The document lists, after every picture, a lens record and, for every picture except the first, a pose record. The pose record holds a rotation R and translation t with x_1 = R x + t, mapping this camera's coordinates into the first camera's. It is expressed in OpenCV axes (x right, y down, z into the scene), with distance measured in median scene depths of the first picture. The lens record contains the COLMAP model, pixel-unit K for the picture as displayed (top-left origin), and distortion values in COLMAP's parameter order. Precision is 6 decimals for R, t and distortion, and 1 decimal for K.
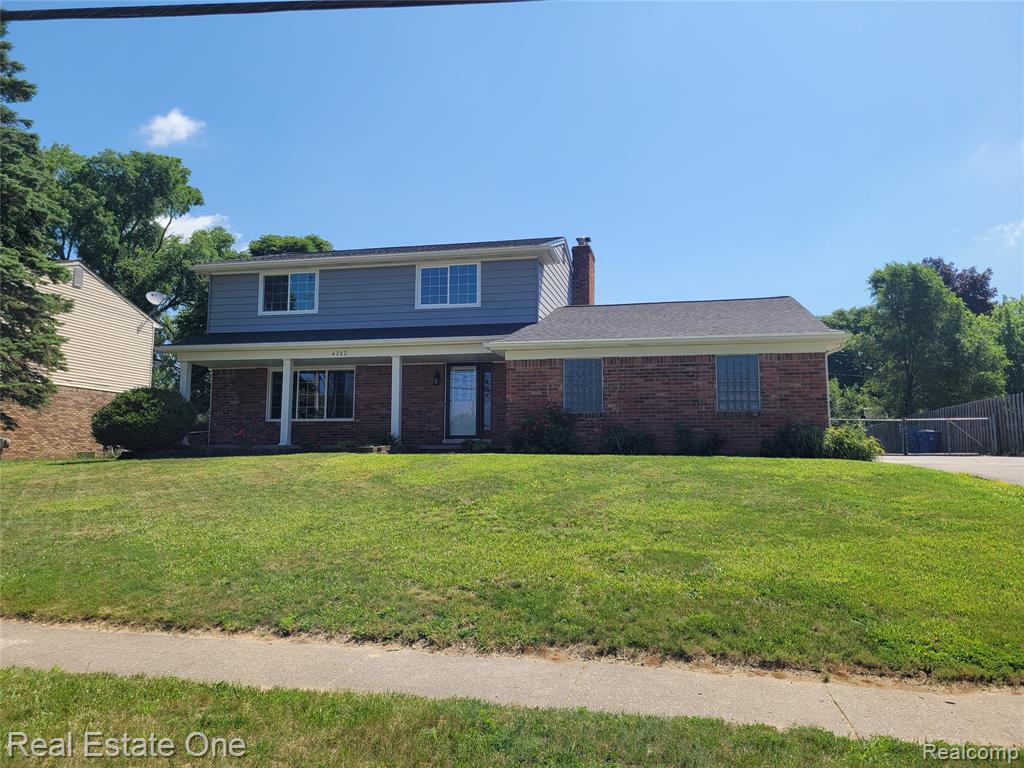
lens RADIAL K [[766.7, 0, 510.1], [0, 766.7, 378.9], [0, 0, 1]] dist [0.074707, -0.055819]
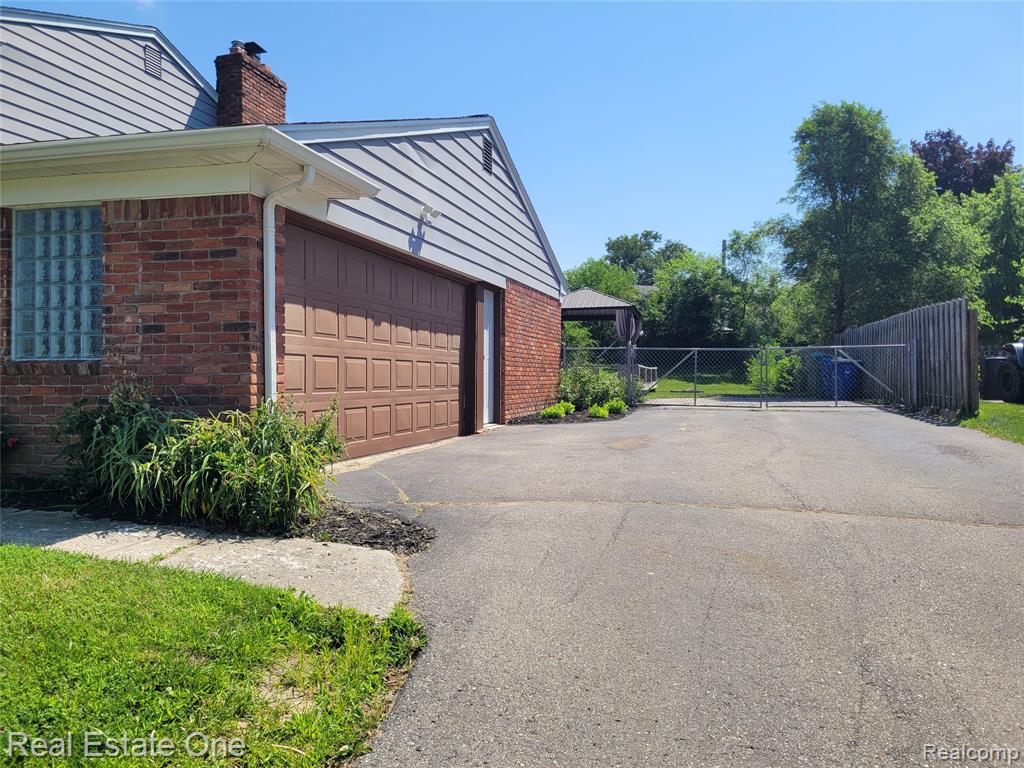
lens RADIAL K [[766.7, 0, 511.3], [0, 766.7, 378.9], [0, 0, 1]] dist [0.074707, -0.055819]
pose [[0.999222, -0.008751, -0.038449, 0.420273], [0.013091, 0.993381, 0.114114, 0.008427], [0.037196, -0.114528, 0.992723, 0.505065]]
